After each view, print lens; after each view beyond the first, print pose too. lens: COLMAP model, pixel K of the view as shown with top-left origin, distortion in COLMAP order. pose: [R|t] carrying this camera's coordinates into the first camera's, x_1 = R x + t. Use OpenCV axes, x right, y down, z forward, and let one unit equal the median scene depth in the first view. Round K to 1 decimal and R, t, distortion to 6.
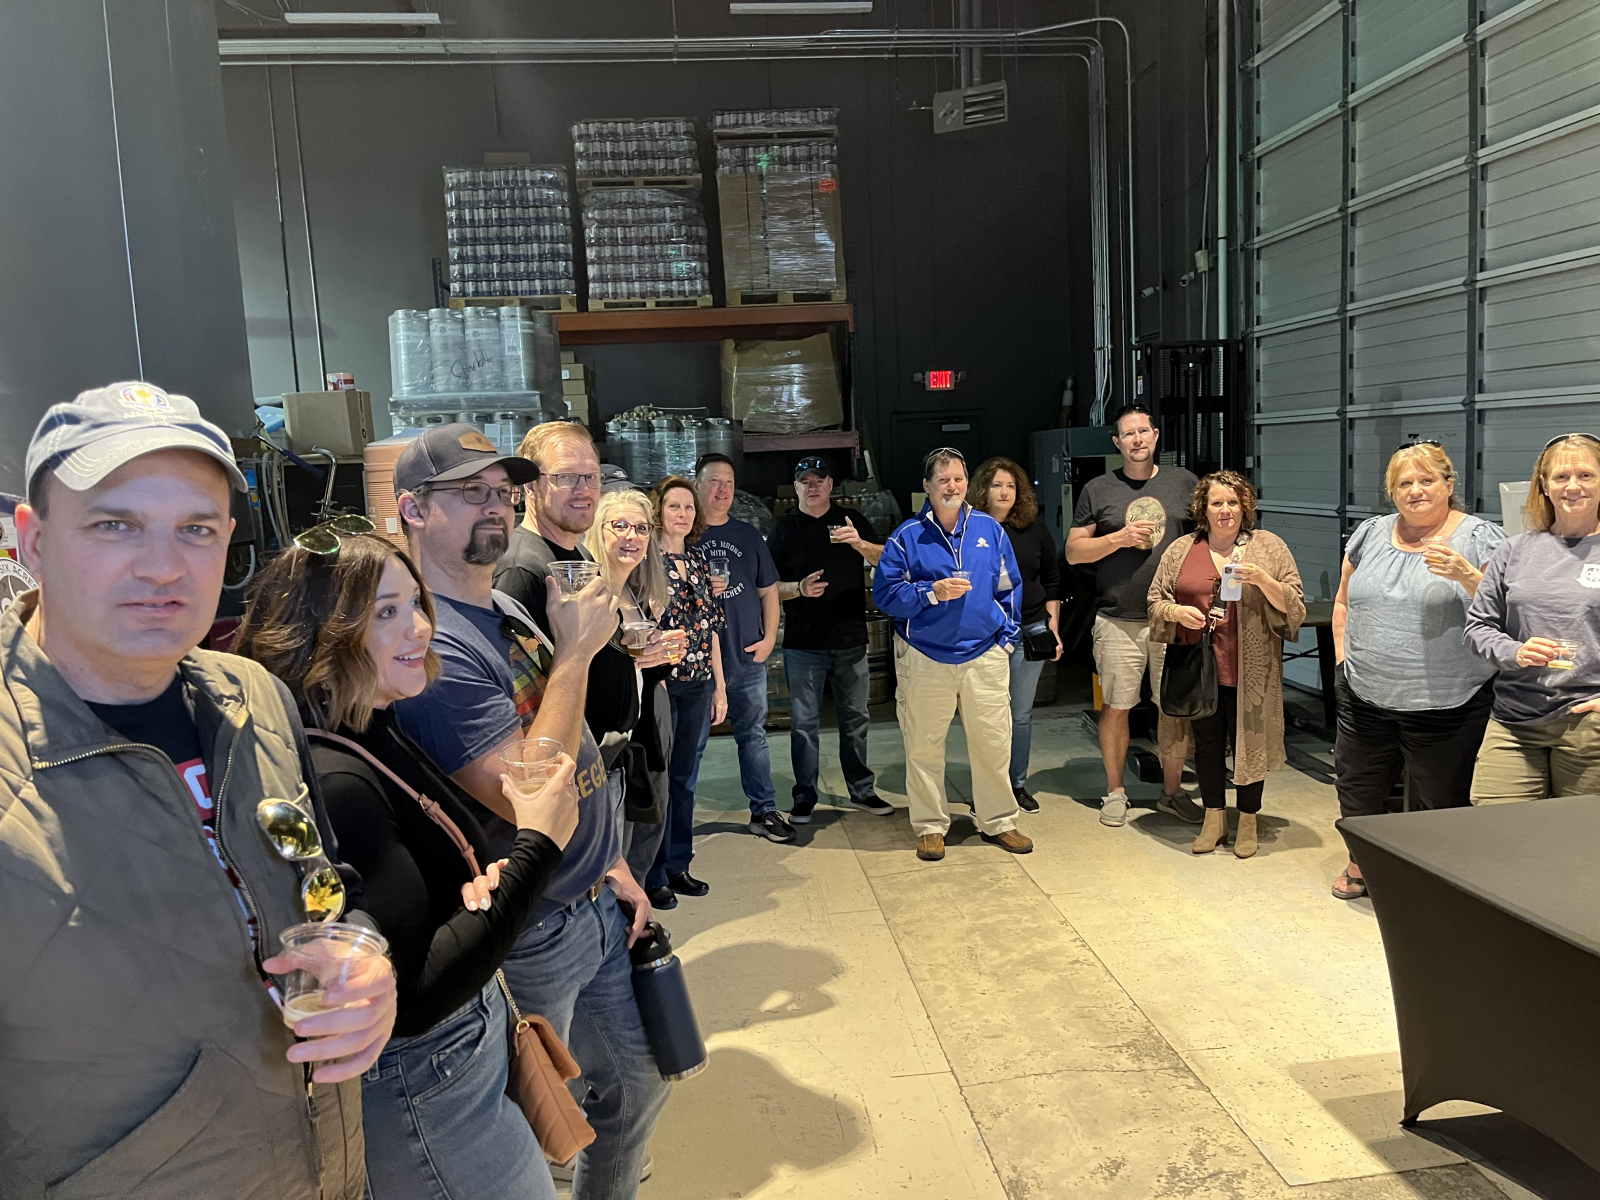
lens RADIAL K [[1215.8, 0, 800.0], [0, 1215.8, 600.0], [0, 0, 1]] dist [0.036927, 0.001540]
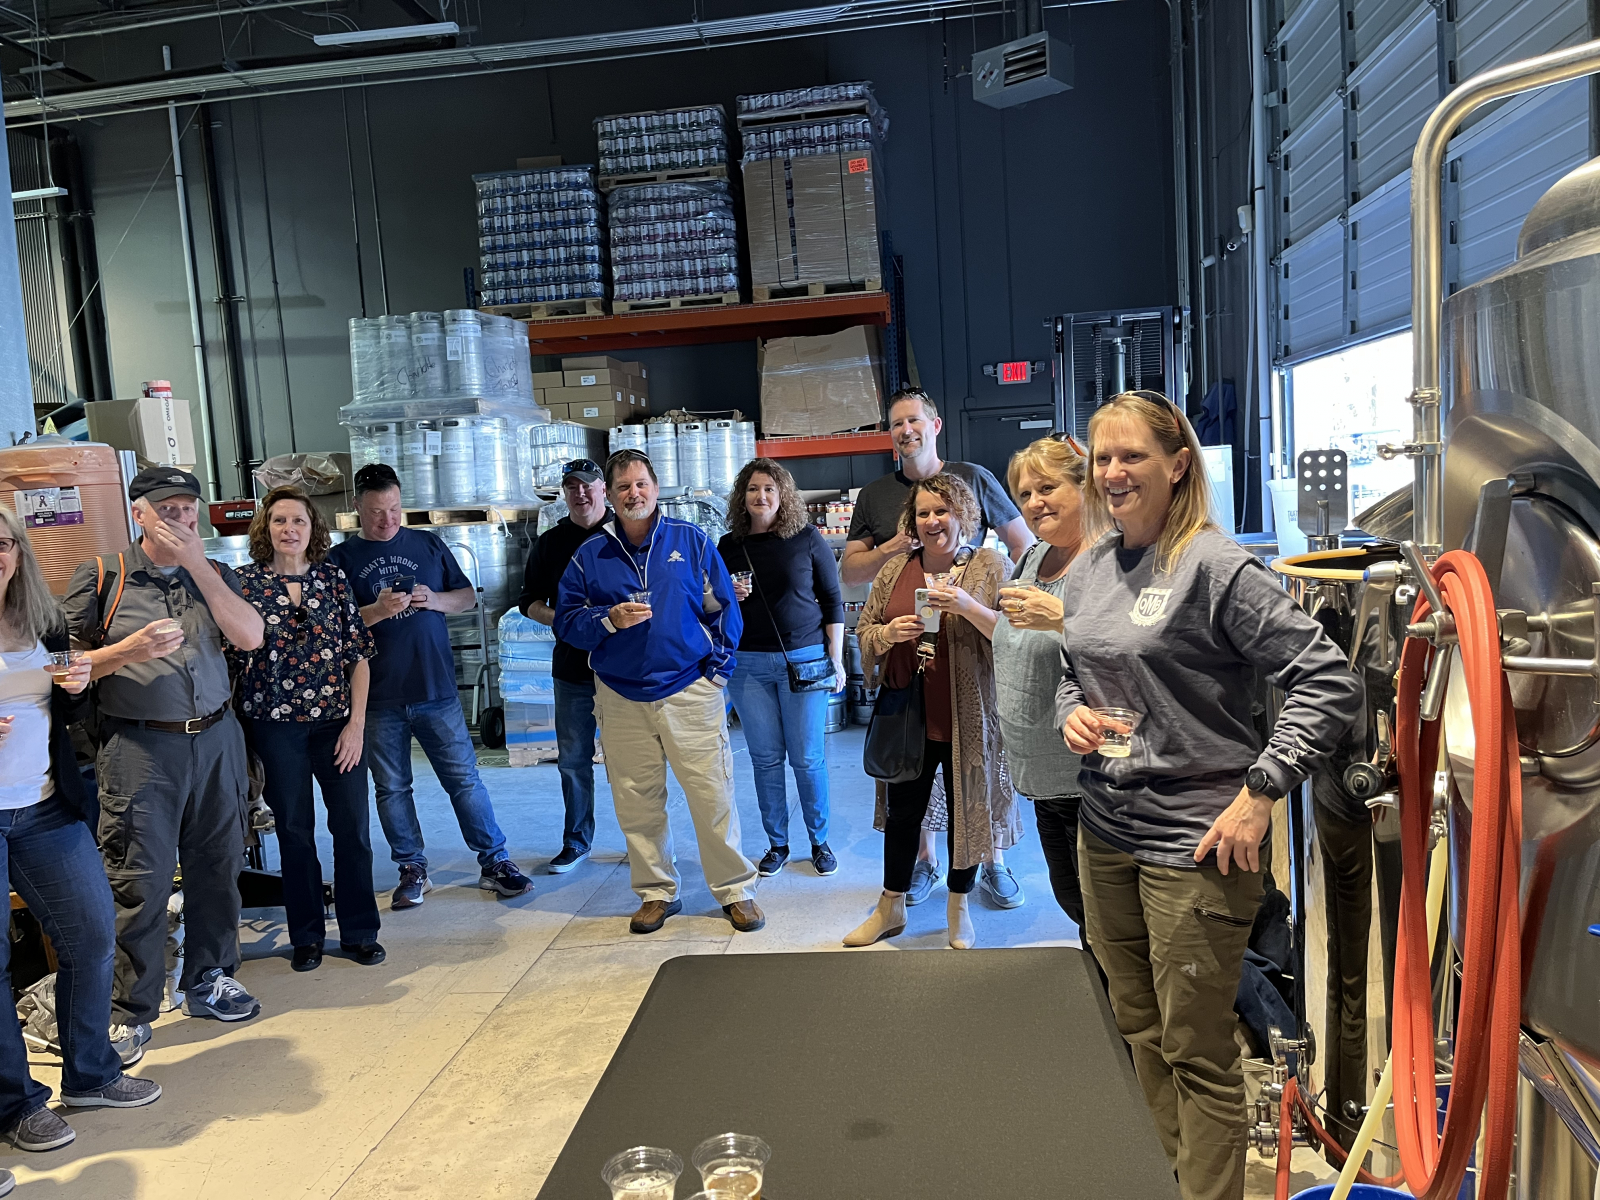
lens RADIAL K [[1209.3, 0, 800.0], [0, 1209.3, 600.0], [0, 0, 1]] dist [0.072197, -0.109880]
pose [[0.973396, 0.008013, -0.228989, 0.195185], [-0.008731, 0.999960, -0.002124, -0.008455], [0.228963, 0.004067, 0.973427, 0.094246]]
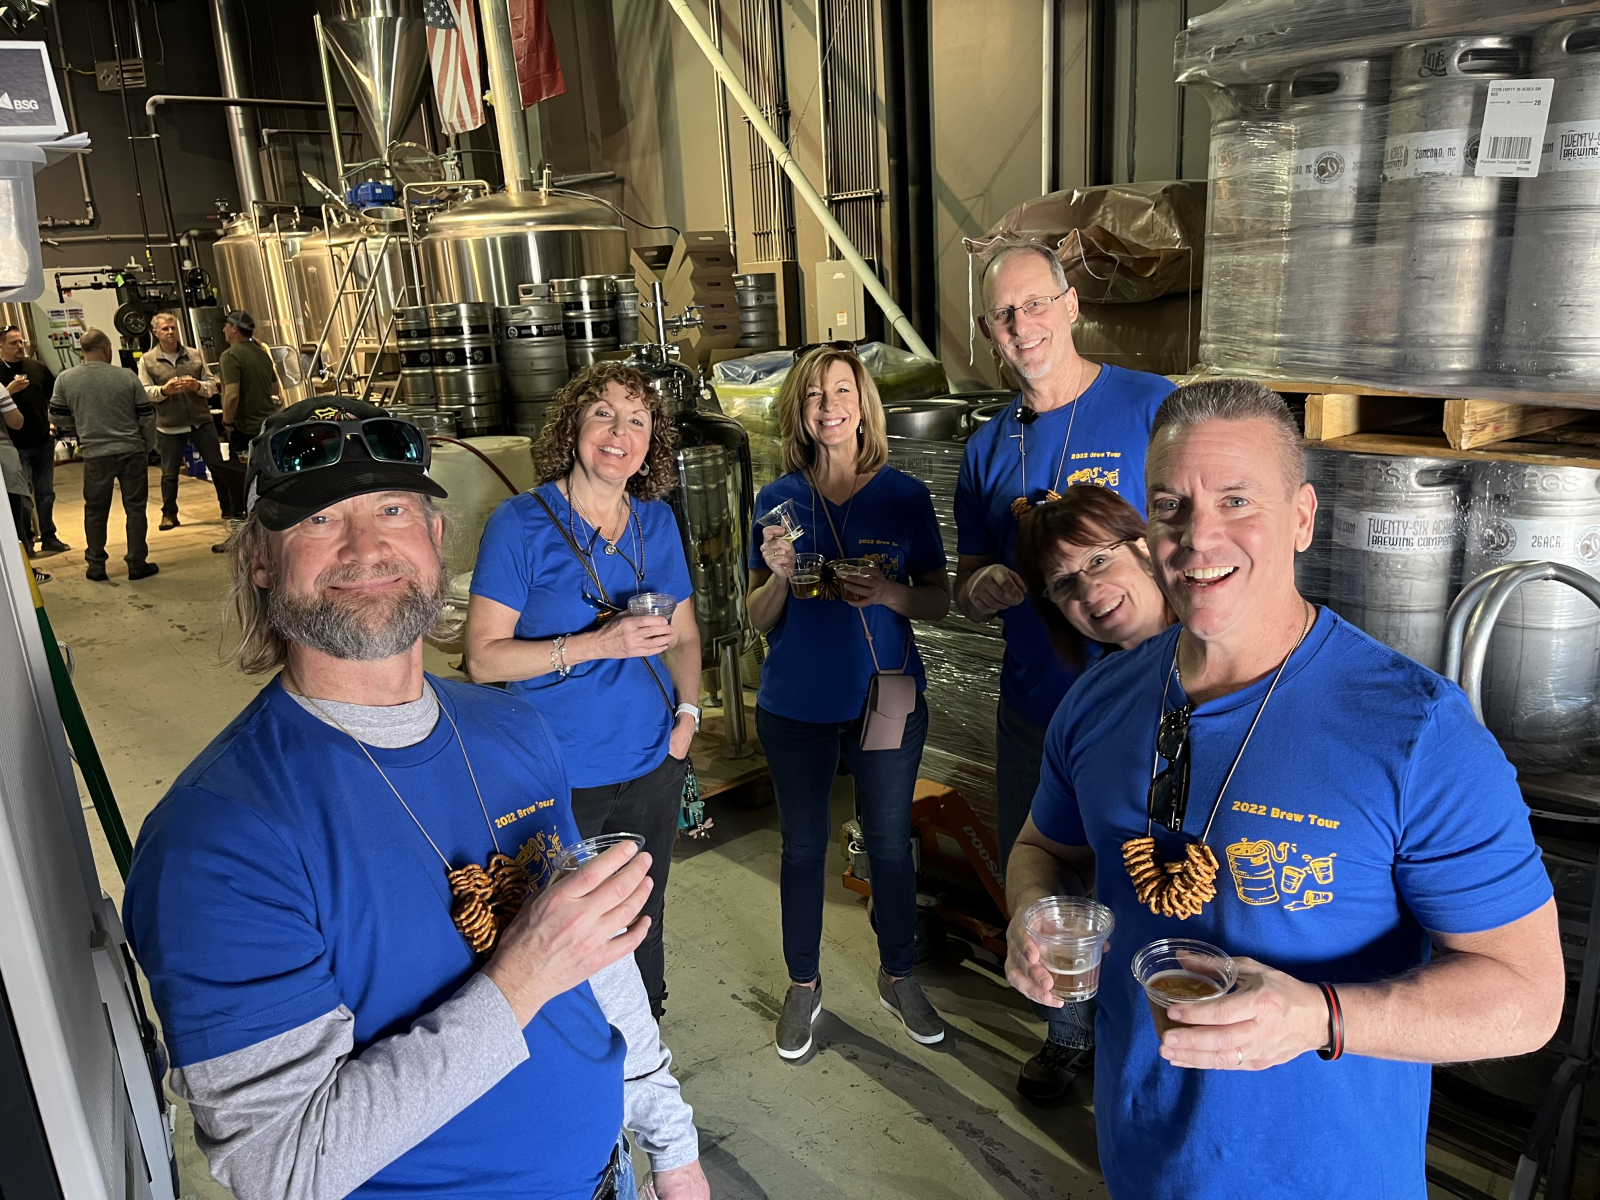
lens RADIAL K [[1209.3, 0, 800.0], [0, 1209.3, 600.0], [0, 0, 1]] dist [0.072197, -0.109880]
pose [[0.556395, 0.227672, -0.799118, -0.091894], [-0.066574, 0.970852, 0.230247, -0.070341], [0.828246, -0.074908, 0.555335, 0.572497]]
